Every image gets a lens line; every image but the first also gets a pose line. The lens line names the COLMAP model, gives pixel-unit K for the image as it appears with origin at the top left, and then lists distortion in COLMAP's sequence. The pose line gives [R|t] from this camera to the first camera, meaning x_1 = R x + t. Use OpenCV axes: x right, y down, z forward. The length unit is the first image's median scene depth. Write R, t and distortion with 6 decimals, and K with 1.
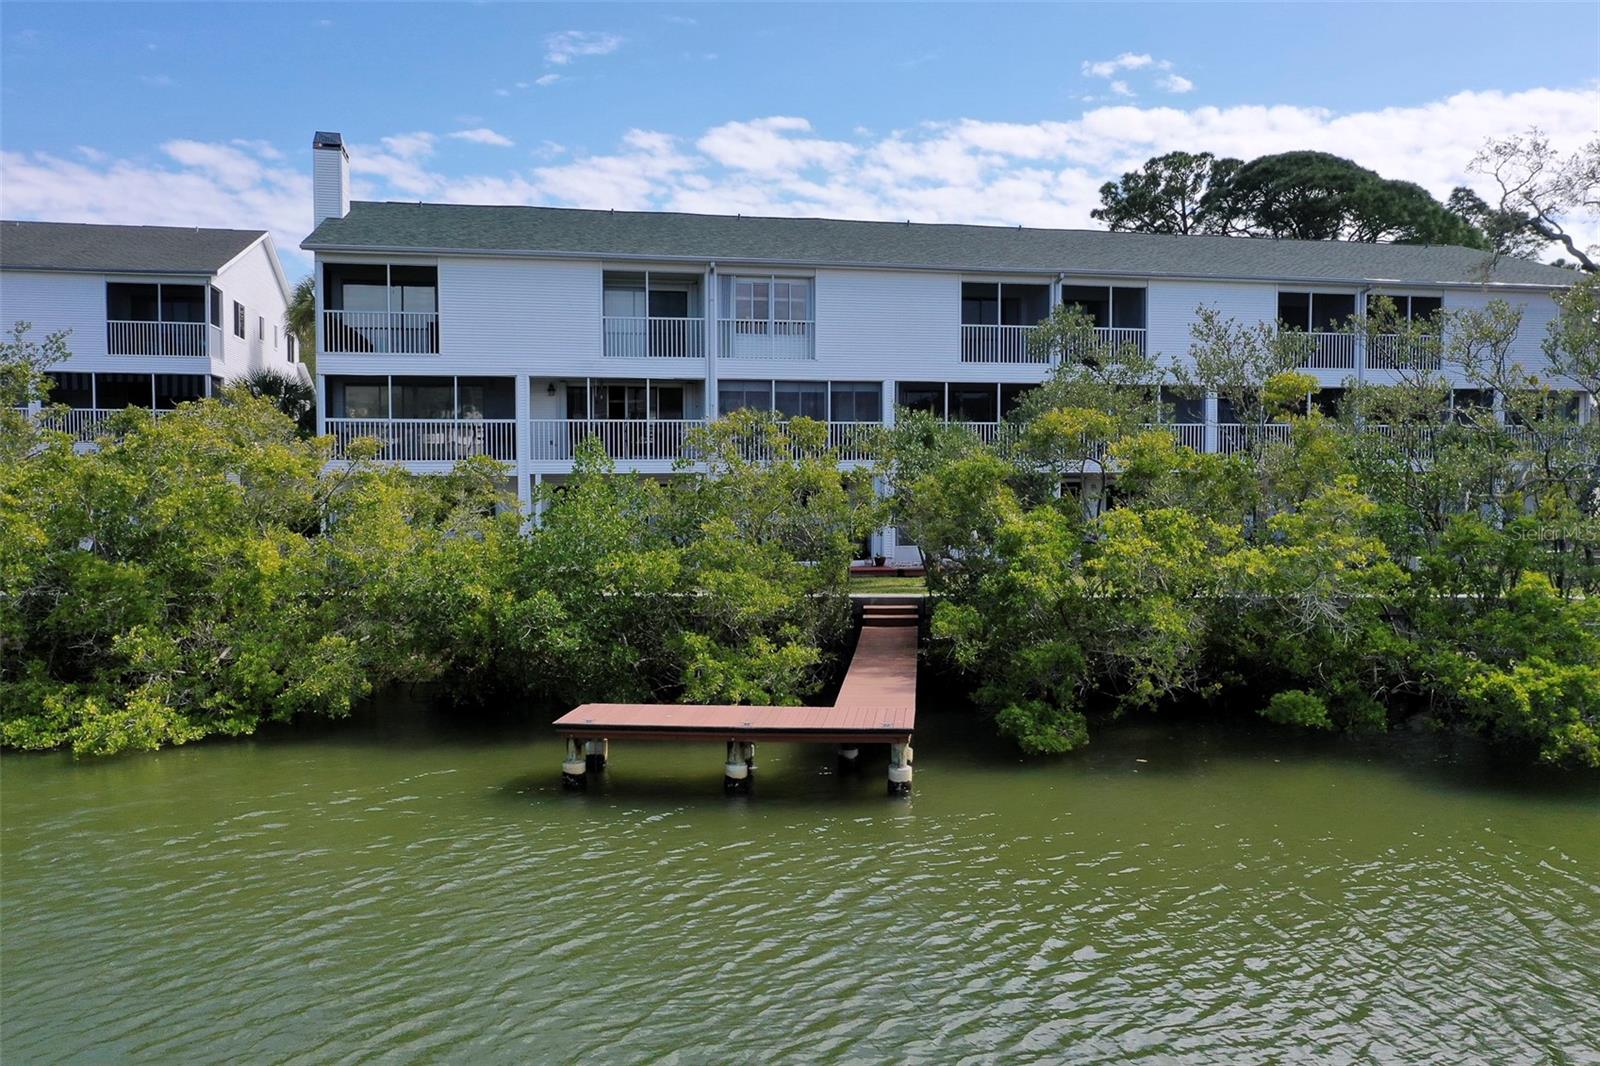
lens RADIAL K [[1261.9, 0, 800.0], [0, 1261.9, 533.0], [0, 0, 1]] dist [-0.004147, 0.000469]
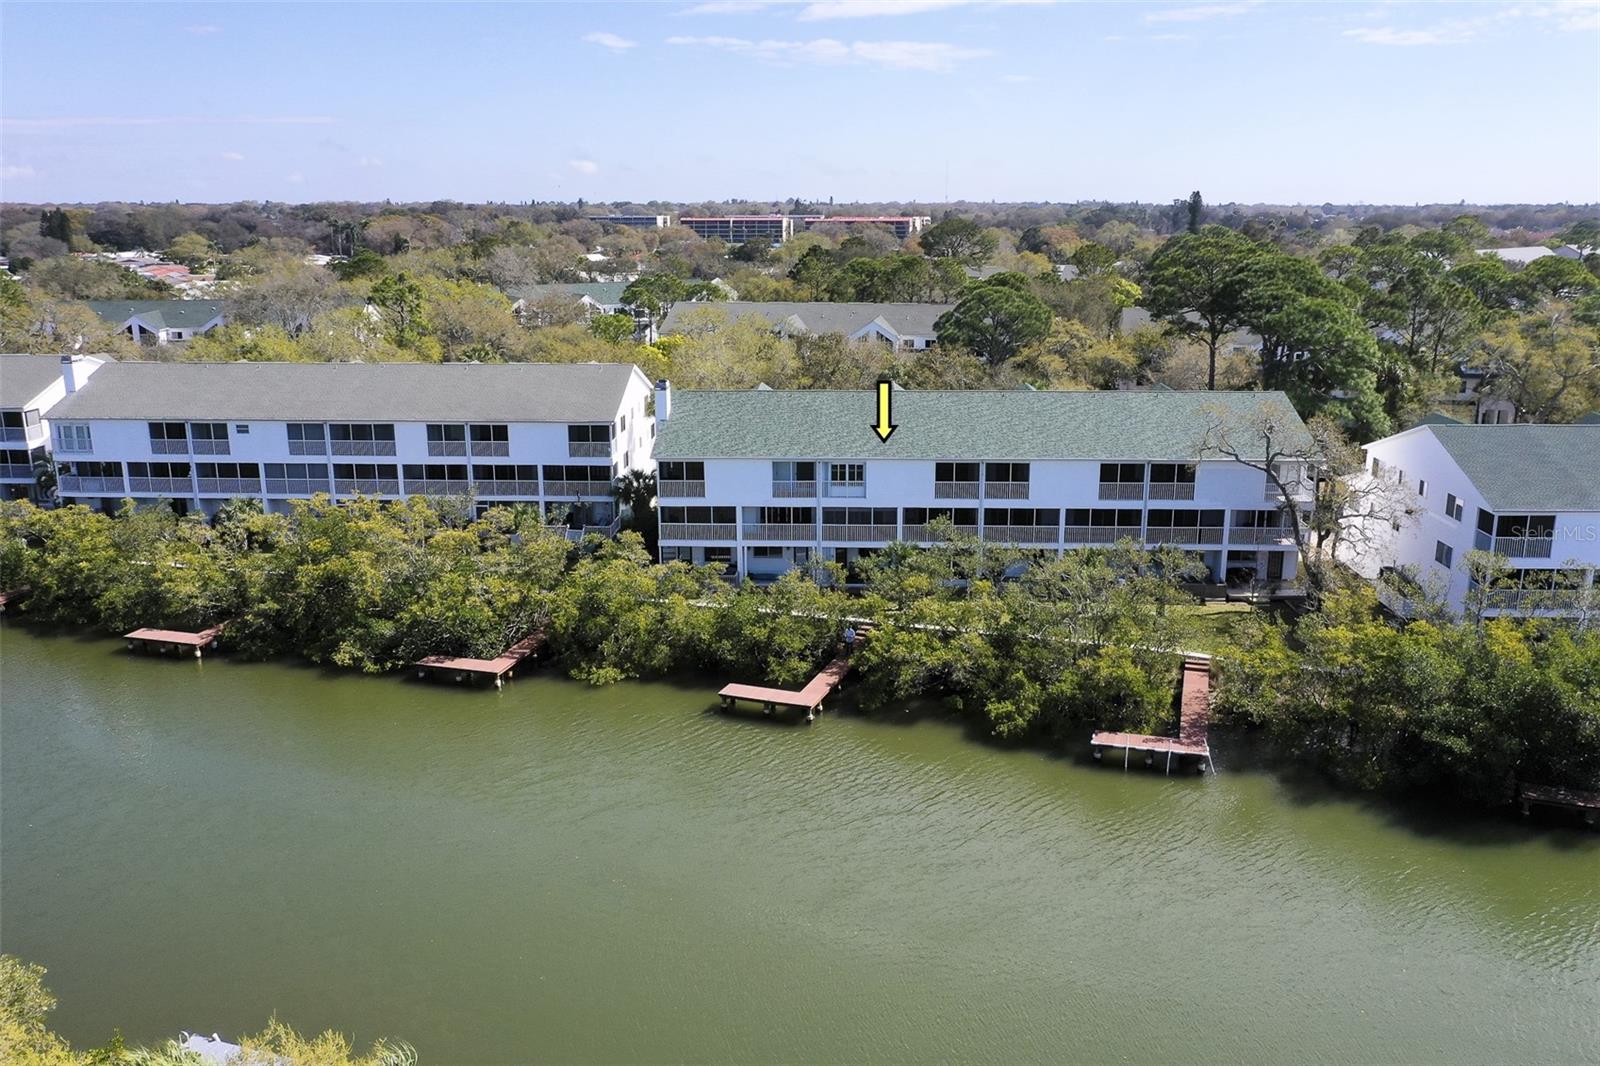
lens RADIAL K [[1261.9, 0, 800.0], [0, 1261.9, 533.0], [0, 0, 1]] dist [-0.004147, 0.000469]
pose [[0.965156, 0.065965, -0.253223, 0.484736], [-0.012418, 0.978160, 0.207482, -0.557646], [0.261379, -0.197108, 0.944897, -1.195065]]
